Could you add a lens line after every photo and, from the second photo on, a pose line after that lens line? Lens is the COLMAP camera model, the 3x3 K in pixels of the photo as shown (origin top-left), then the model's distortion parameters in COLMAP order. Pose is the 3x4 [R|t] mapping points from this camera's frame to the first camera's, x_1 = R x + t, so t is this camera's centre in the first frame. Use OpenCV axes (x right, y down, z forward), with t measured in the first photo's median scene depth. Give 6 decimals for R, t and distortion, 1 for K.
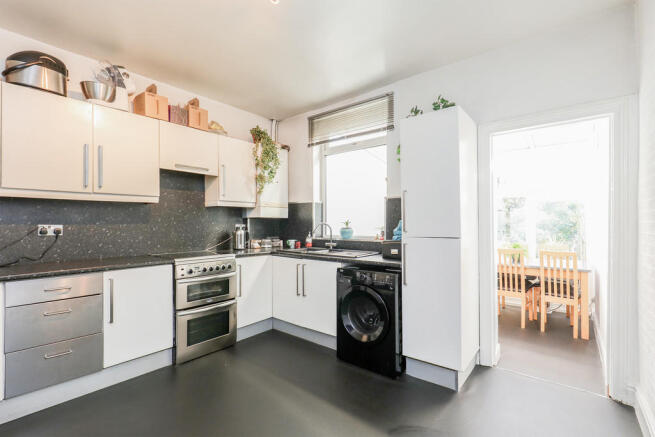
lens RADIAL K [[296.8, 0, 327.9], [0, 296.8, 218.3], [0, 0, 1]] dist [-0.003244, -0.000551]
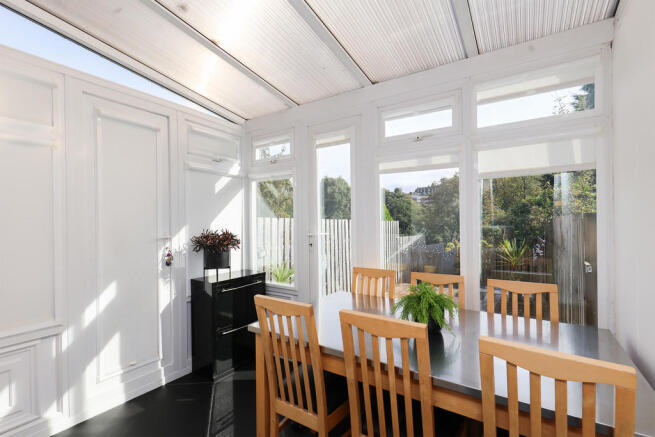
lens RADIAL K [[296.8, 0, 326.4], [0, 296.8, 217.3], [0, 0, 1]] dist [-0.003244, -0.000551]
pose [[0.995241, -0.002925, 0.097401, 0.465554], [0.002545, 0.999989, 0.004023, 0.006329], [-0.097412, -0.003756, 0.995237, 0.632121]]
